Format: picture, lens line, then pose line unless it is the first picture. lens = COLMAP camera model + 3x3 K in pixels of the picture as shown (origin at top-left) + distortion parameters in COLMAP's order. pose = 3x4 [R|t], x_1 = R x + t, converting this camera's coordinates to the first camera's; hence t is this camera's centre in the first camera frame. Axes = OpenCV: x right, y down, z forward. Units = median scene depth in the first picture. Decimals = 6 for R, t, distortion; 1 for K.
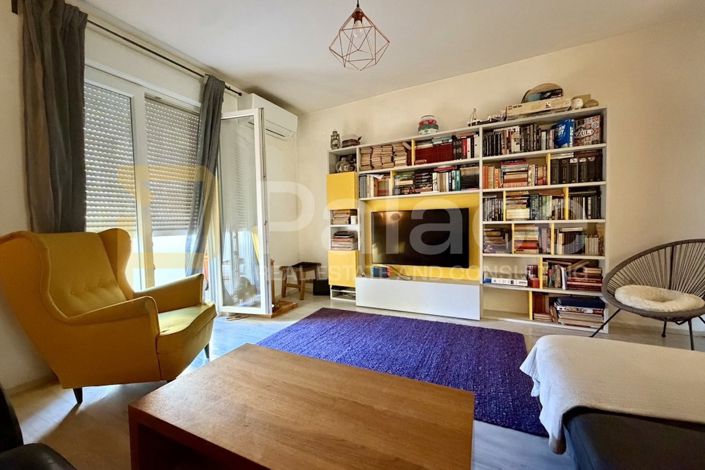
lens RADIAL K [[279.7, 0, 350.1], [0, 279.7, 234.2], [0, 0, 1]] dist [-0.001062, -0.000333]
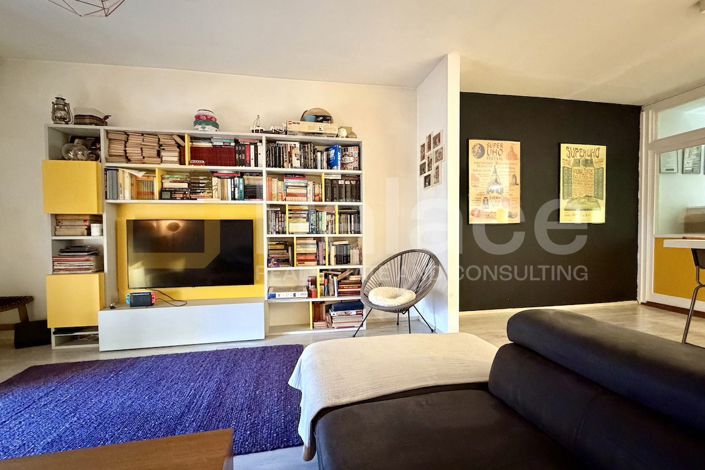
lens RADIAL K [[306.9, 0, 350.2], [0, 306.9, 241.2], [0, 0, 1]] dist [-0.001003, -0.000016]
pose [[0.790379, -0.000614, 0.612618, 0.057380], [0.013227, 0.999783, -0.016063, -0.002087], [-0.612475, 0.020799, 0.790216, -0.004083]]
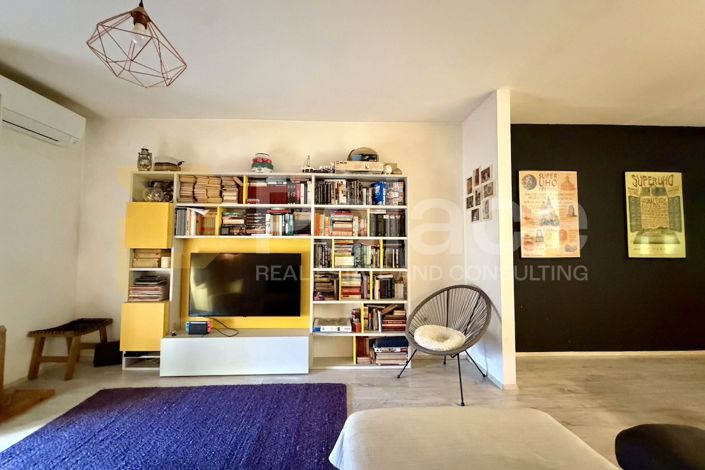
lens RADIAL K [[279.7, 0, 349.1], [0, 279.7, 233.6], [0, 0, 1]] dist [-0.001062, -0.000333]
pose [[0.871894, 0.051125, 0.487018, 0.097060], [-0.006311, 0.995626, -0.093217, -0.077357], [-0.489653, 0.078202, 0.868403, 0.068814]]
